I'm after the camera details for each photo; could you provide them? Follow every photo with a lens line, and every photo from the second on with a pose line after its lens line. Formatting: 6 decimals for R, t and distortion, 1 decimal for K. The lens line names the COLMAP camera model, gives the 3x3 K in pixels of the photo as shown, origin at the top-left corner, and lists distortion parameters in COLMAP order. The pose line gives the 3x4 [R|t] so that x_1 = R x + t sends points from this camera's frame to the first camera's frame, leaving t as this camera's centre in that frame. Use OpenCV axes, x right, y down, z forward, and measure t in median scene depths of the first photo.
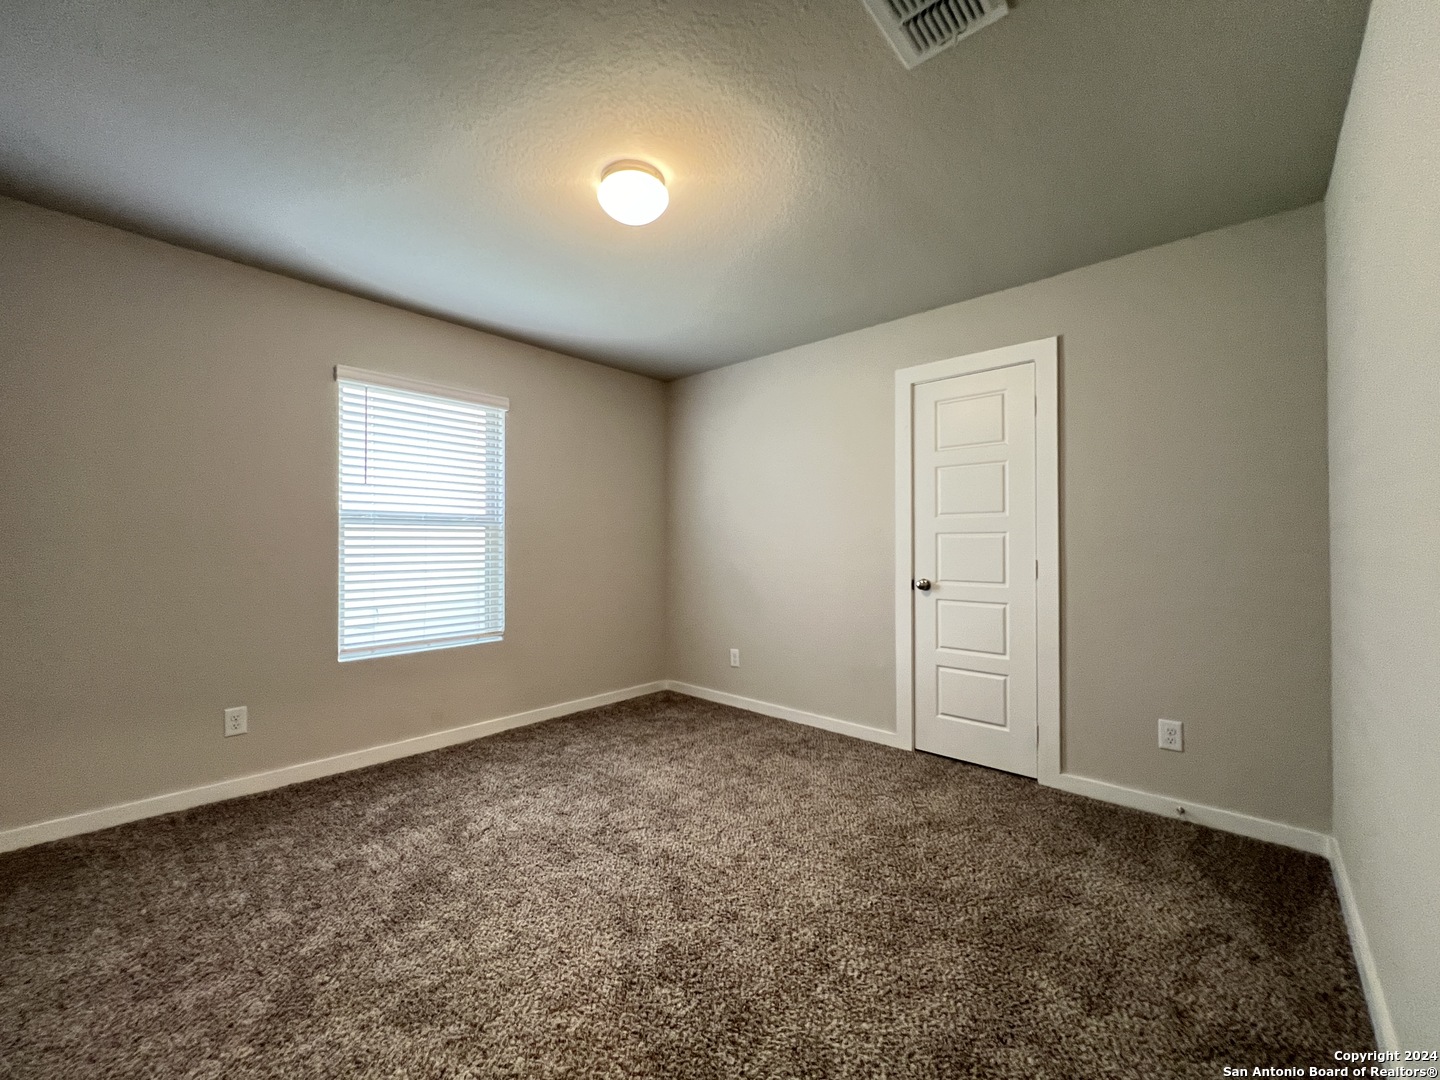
lens RADIAL K [[576.5, 0, 717.2], [0, 576.5, 538.4], [0, 0, 1]] dist [-0.000608, 0.000278]
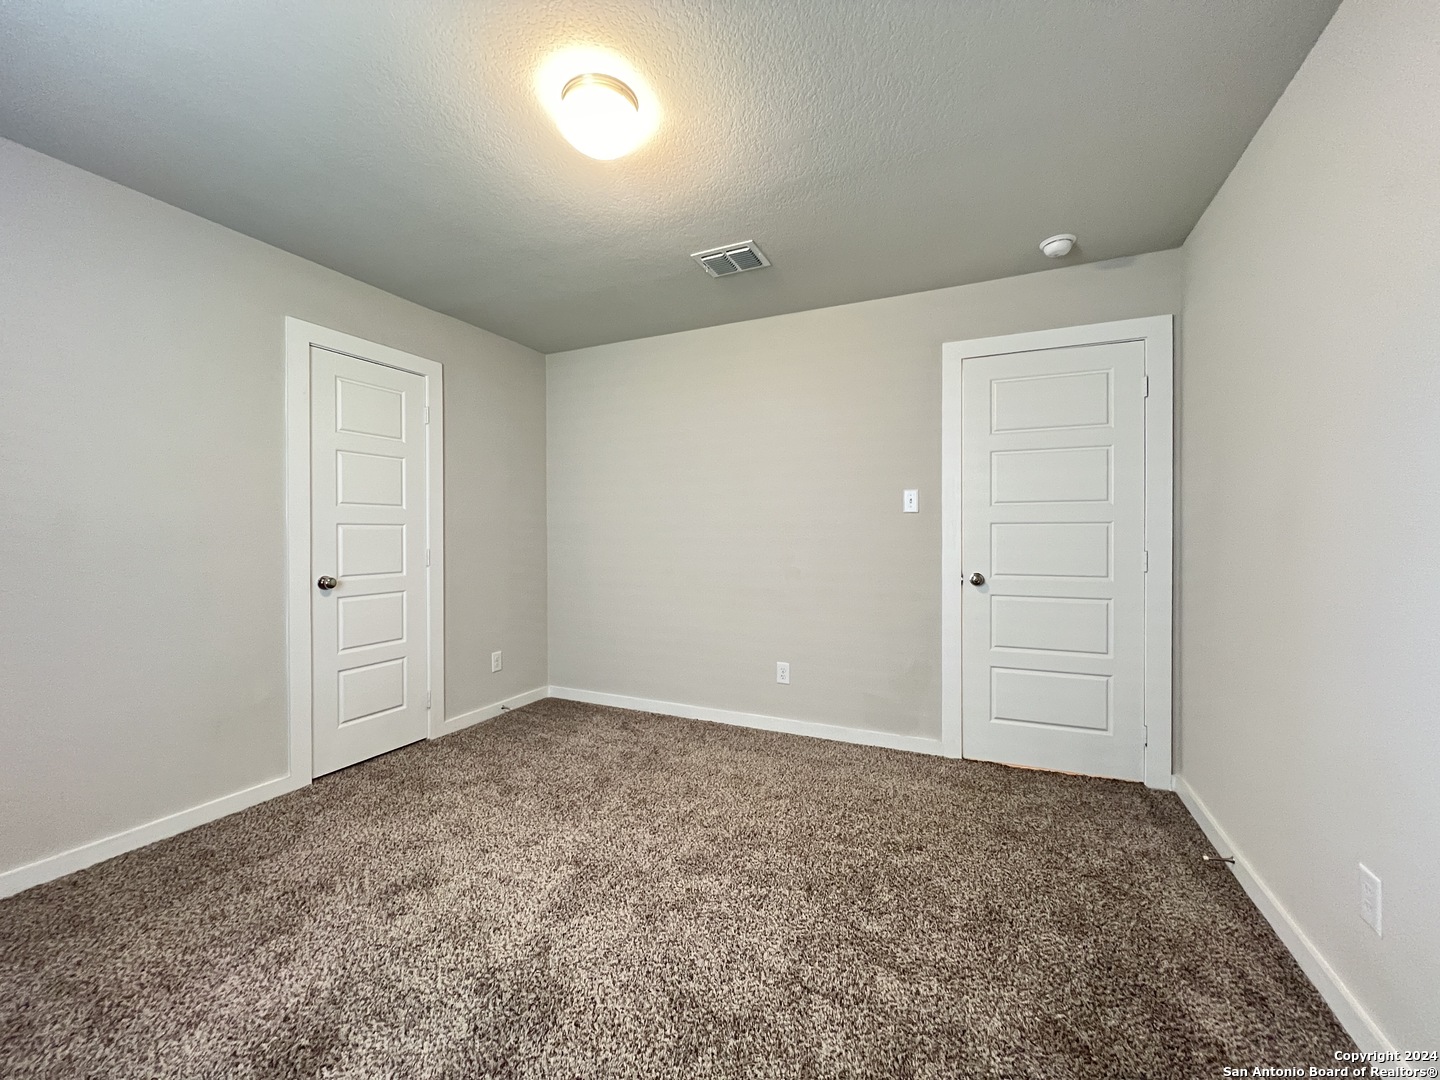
lens RADIAL K [[576.5, 0, 717.2], [0, 576.5, 538.4], [0, 0, 1]] dist [-0.000608, 0.000278]
pose [[-0.292283, -0.008570, 0.956294, -0.698551], [-0.006464, 0.999955, 0.006986, 0.003428], [-0.956310, -0.004140, -0.292325, 0.752677]]
